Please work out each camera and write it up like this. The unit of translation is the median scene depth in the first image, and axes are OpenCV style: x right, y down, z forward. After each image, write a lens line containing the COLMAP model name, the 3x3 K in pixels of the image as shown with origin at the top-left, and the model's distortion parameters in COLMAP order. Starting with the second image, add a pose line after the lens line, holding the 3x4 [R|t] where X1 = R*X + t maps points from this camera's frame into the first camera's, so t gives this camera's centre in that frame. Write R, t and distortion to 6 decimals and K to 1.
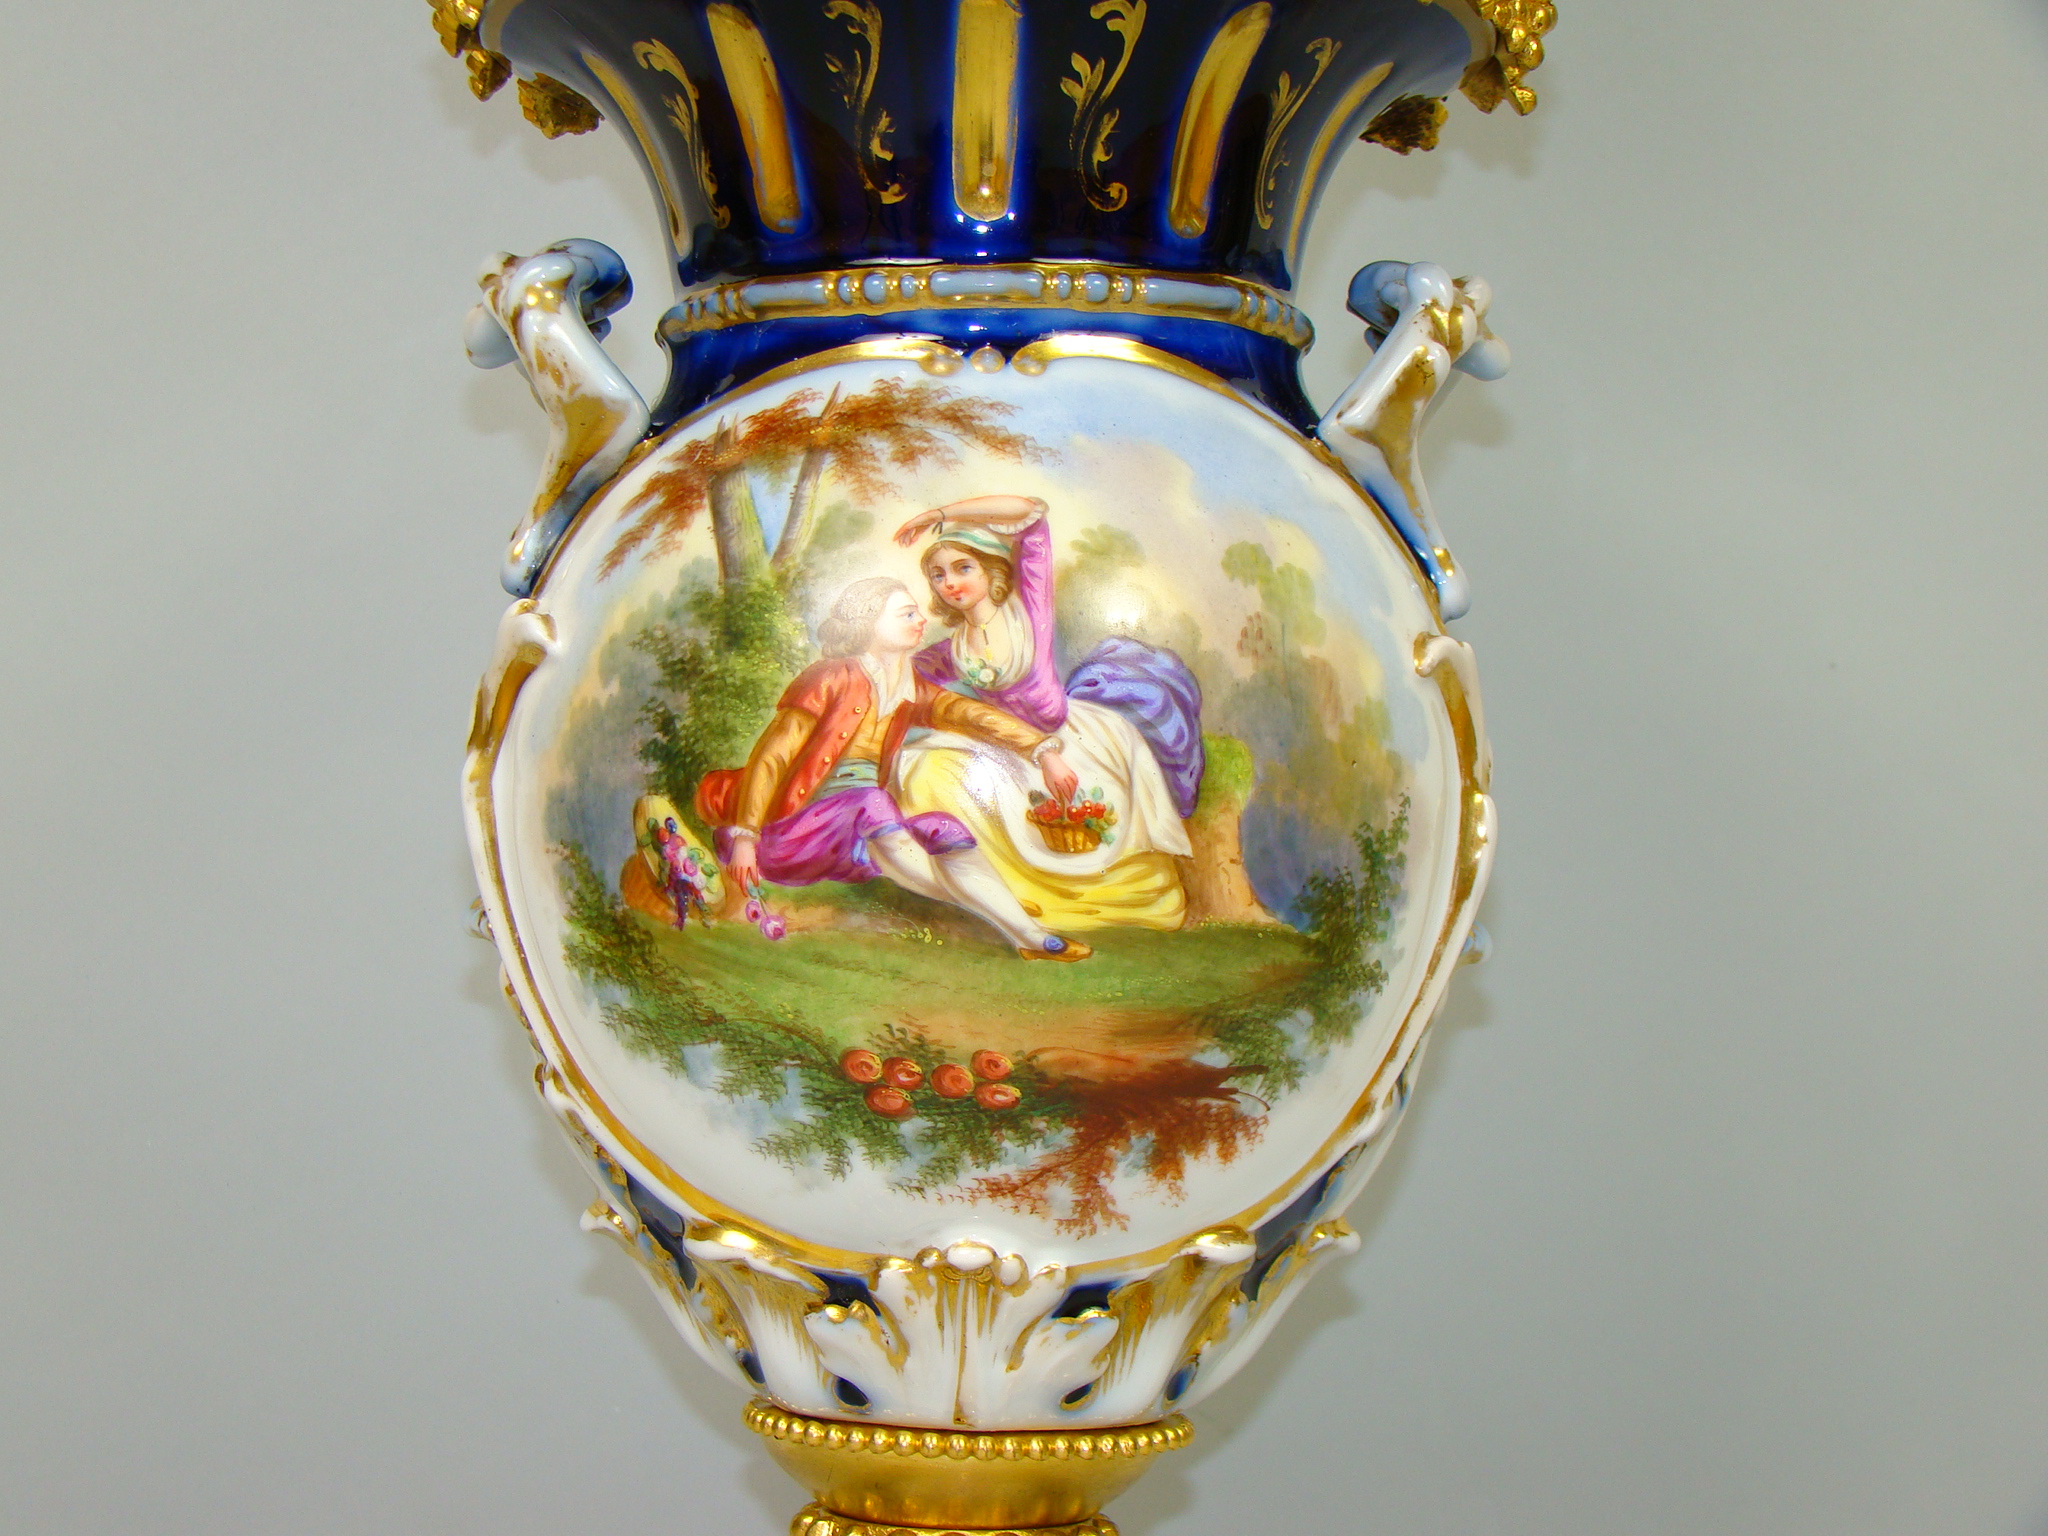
lens RADIAL K [[3761.8, 0, 1024.0], [0, 3761.8, 768.0], [0, 0, 1]] dist [0.091975, 0.054468]
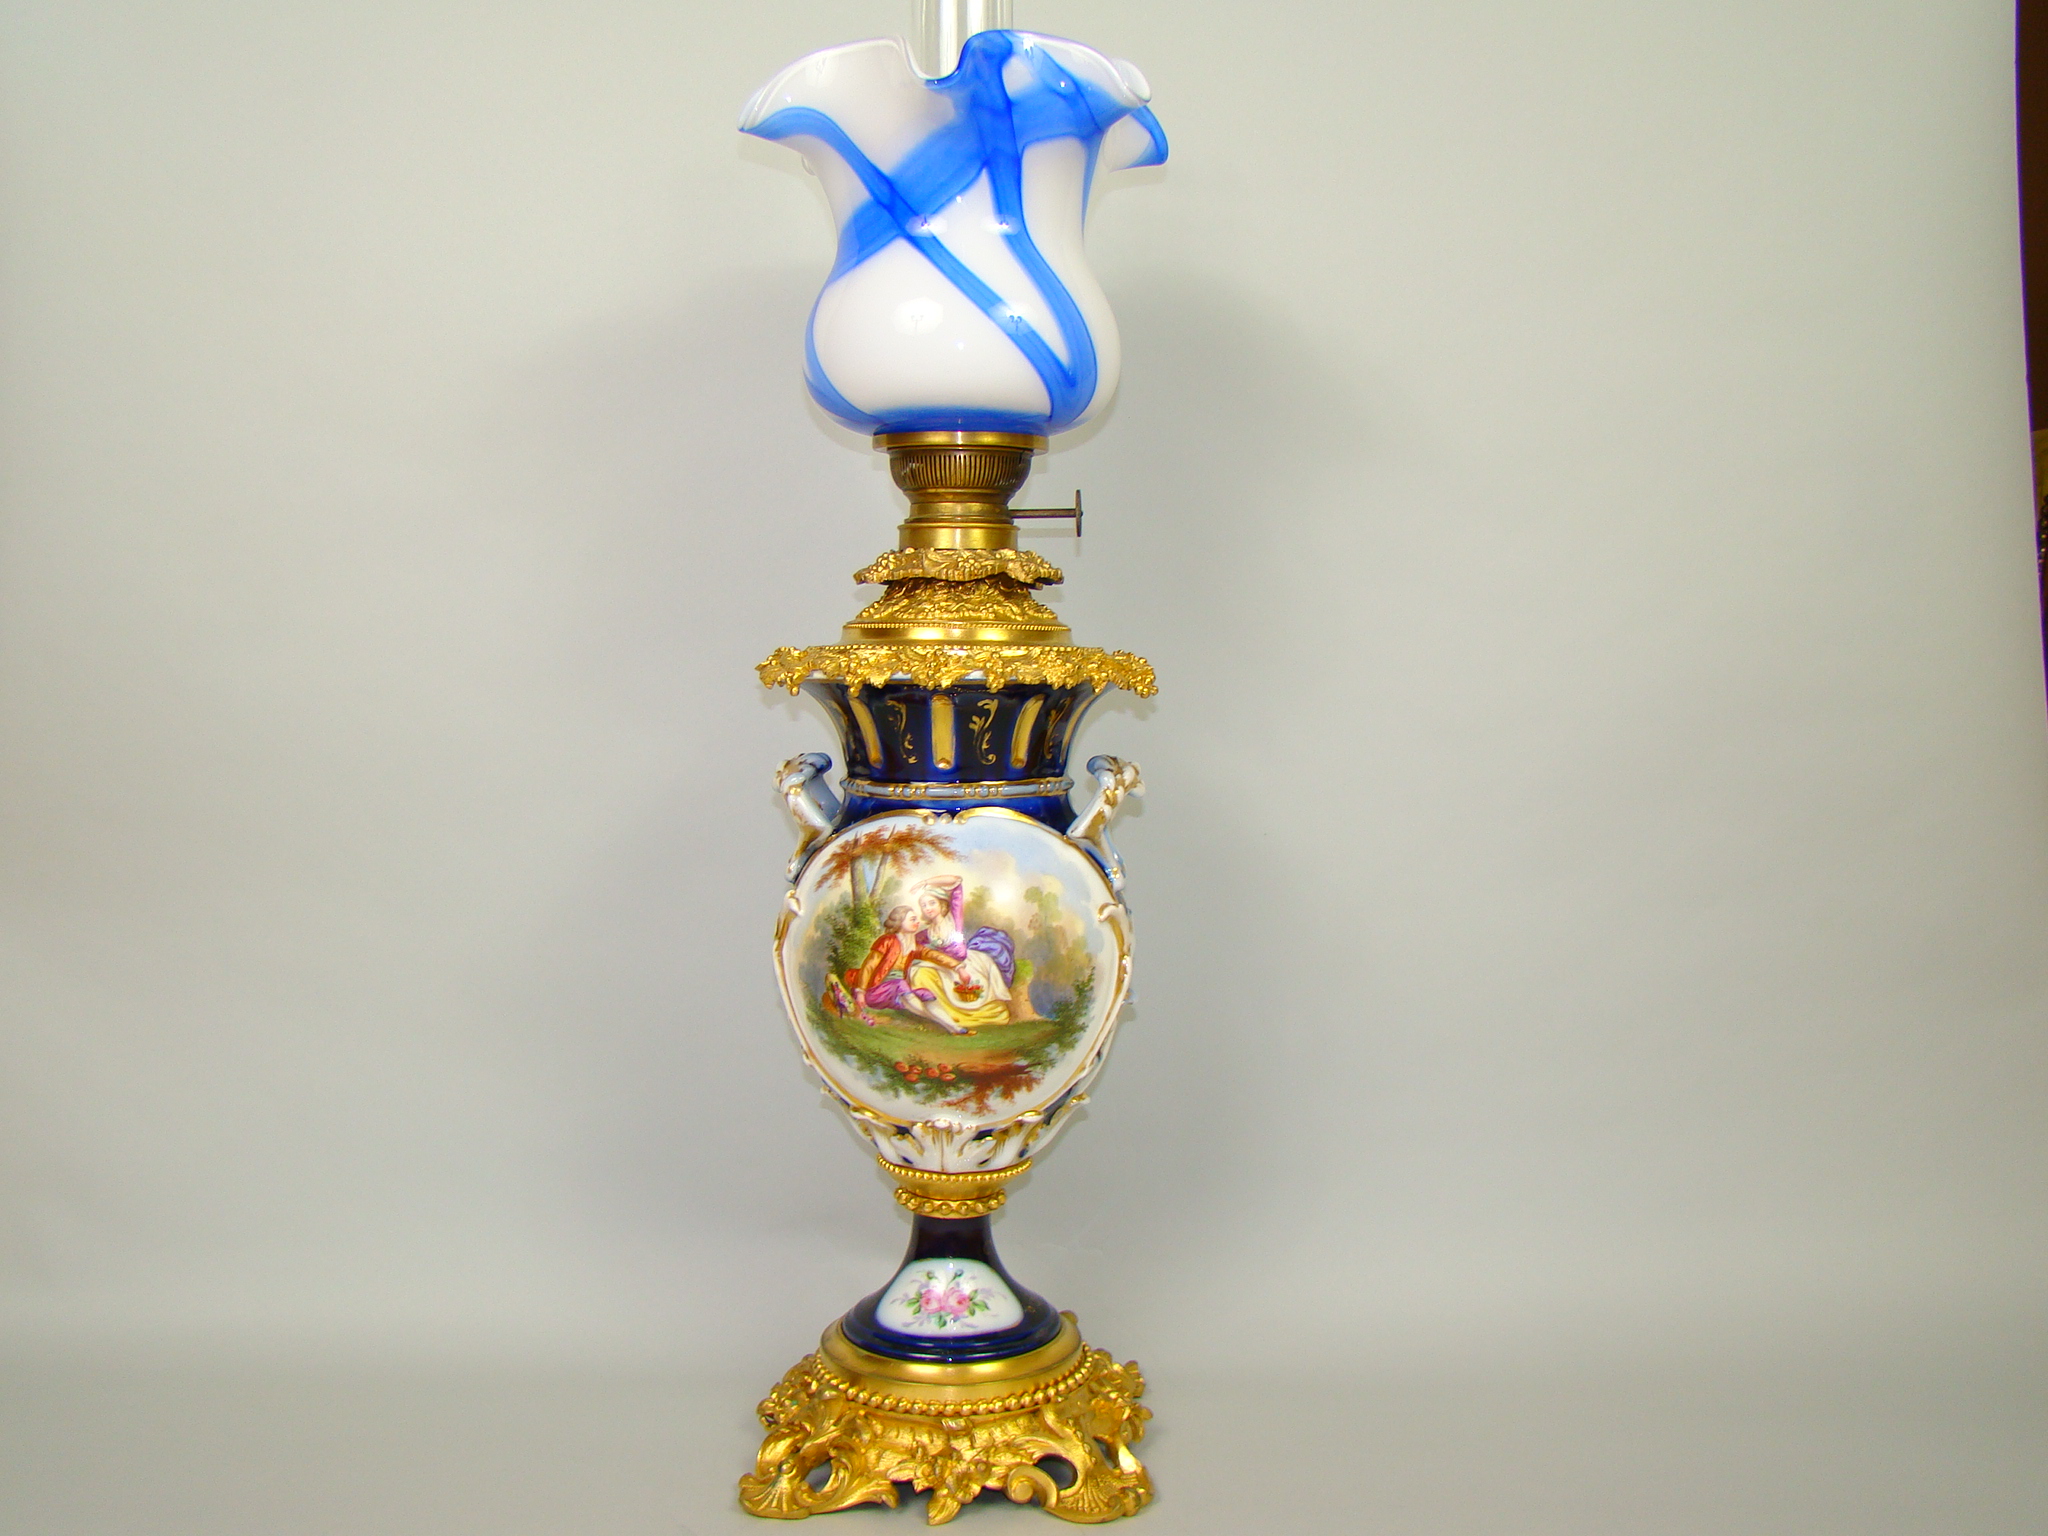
lens RADIAL K [[1900.7, 0, 1024.0], [0, 1900.7, 768.0], [0, 0, 1]] dist [-0.152327, -0.024431]
pose [[0.997193, 0.000036, -0.074871, 0.161473], [0.008624, 0.993288, 0.115345, -0.319690], [0.074373, -0.115667, 0.990500, -0.434262]]
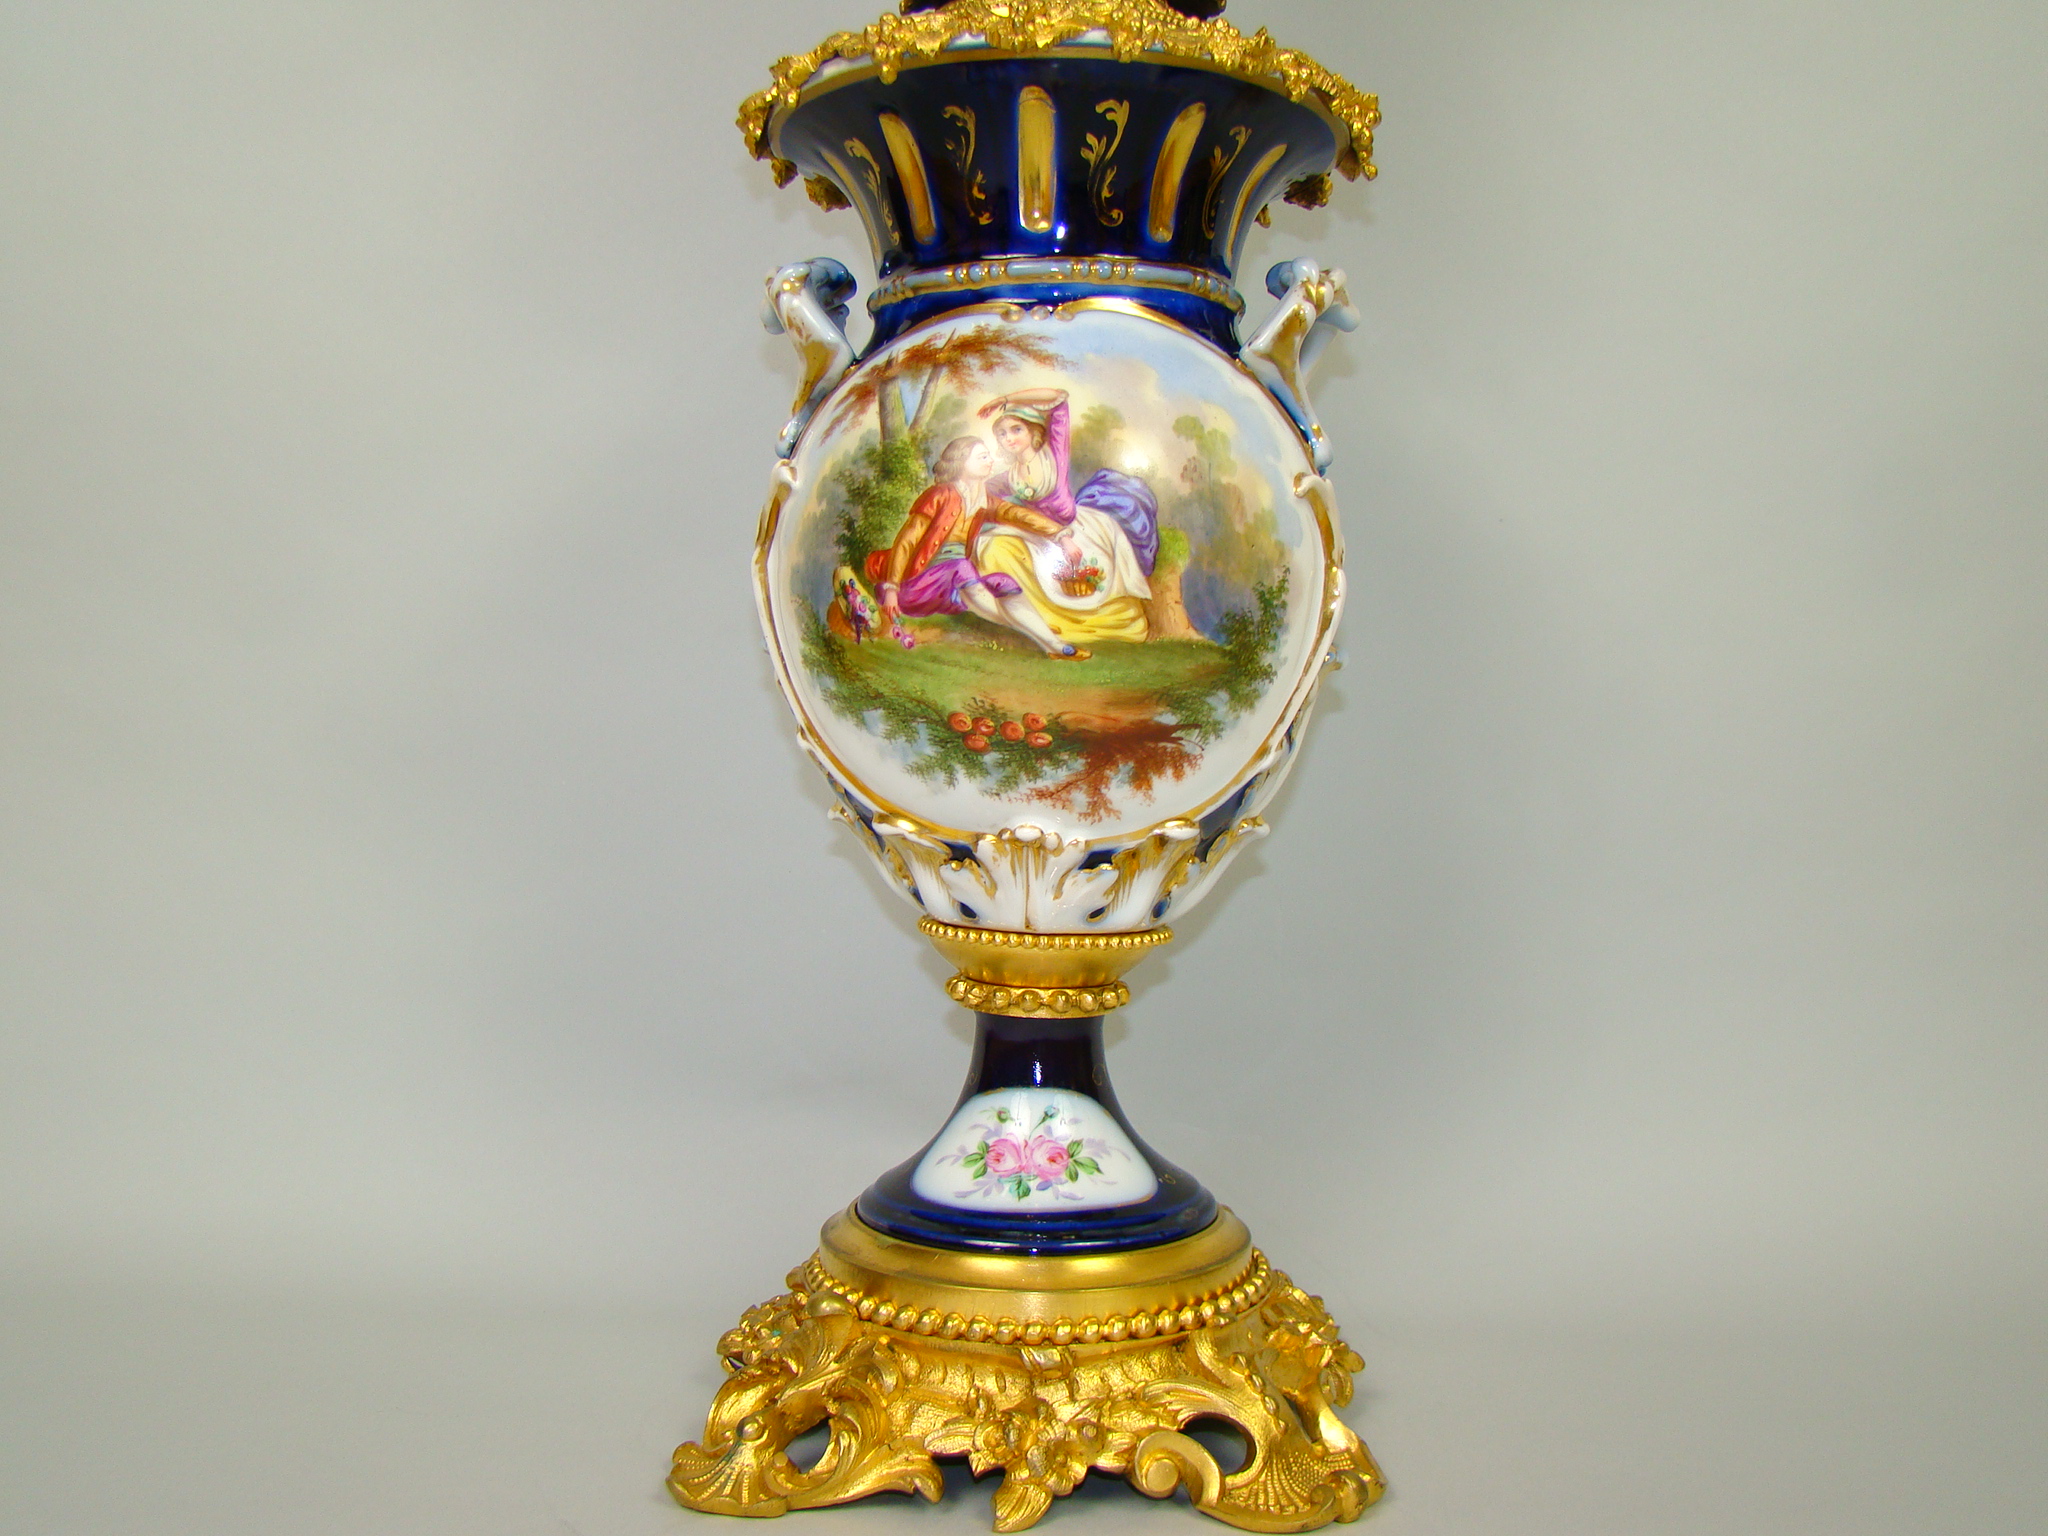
lens RADIAL K [[1900.7, 0, 1024.0], [0, 1900.7, 768.0], [0, 0, 1]] dist [-0.152327, -0.024431]
pose [[0.993850, 0.005523, -0.110600, 0.080558], [0.003177, 0.996922, 0.078338, 0.031471], [0.110692, -0.078208, 0.990773, 0.137818]]
